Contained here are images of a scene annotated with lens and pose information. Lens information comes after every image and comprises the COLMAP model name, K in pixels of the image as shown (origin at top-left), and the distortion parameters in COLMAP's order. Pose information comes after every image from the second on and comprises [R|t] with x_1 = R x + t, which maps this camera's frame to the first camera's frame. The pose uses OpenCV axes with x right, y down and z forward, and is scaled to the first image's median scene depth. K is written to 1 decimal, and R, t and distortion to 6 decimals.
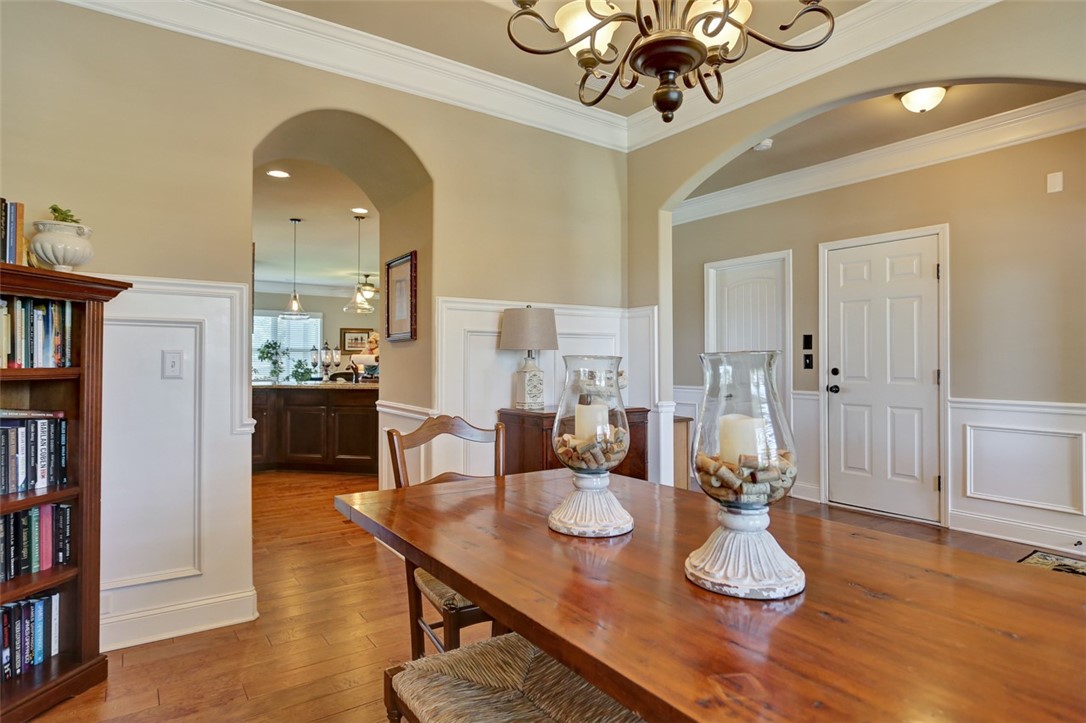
lens RADIAL K [[601.6, 0, 542.2], [0, 601.6, 348.9], [0, 0, 1]] dist [-0.025512, 0.000531]
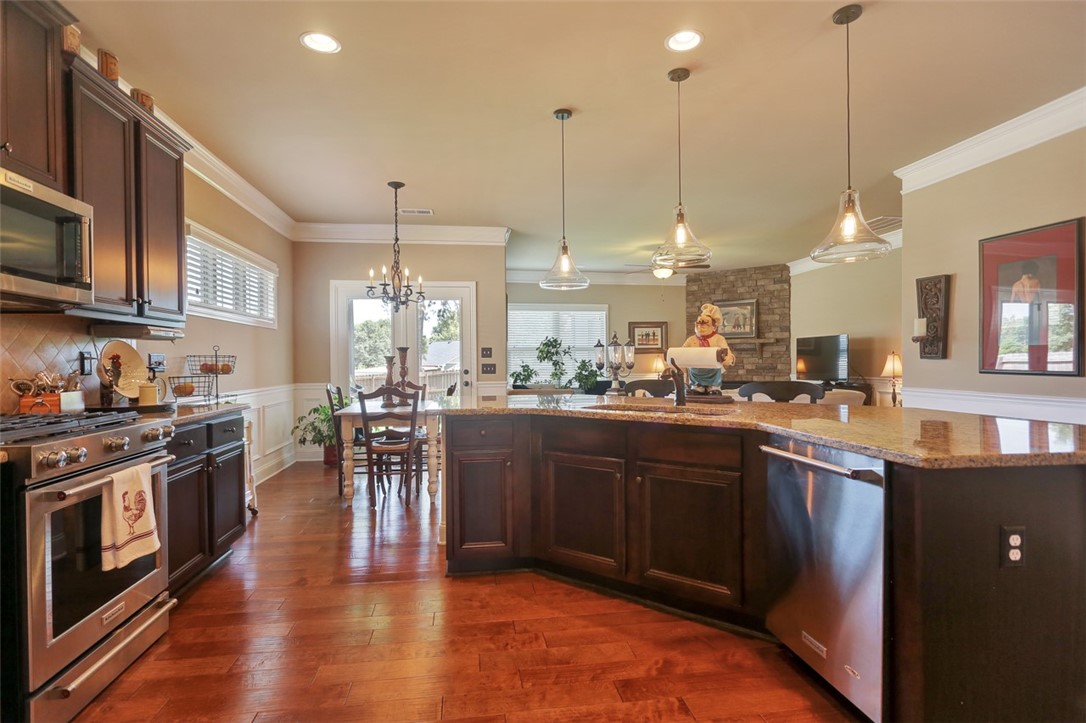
lens RADIAL K [[543.6, 0, 543.0], [0, 543.6, 361.5], [0, 0, 1]] dist [-0.000372, -0.000536]
pose [[0.892403, -0.006634, -0.451190, -0.135970], [0.016005, 0.999728, 0.016957, 0.007808], [0.450955, -0.022354, 0.892267, 0.359734]]
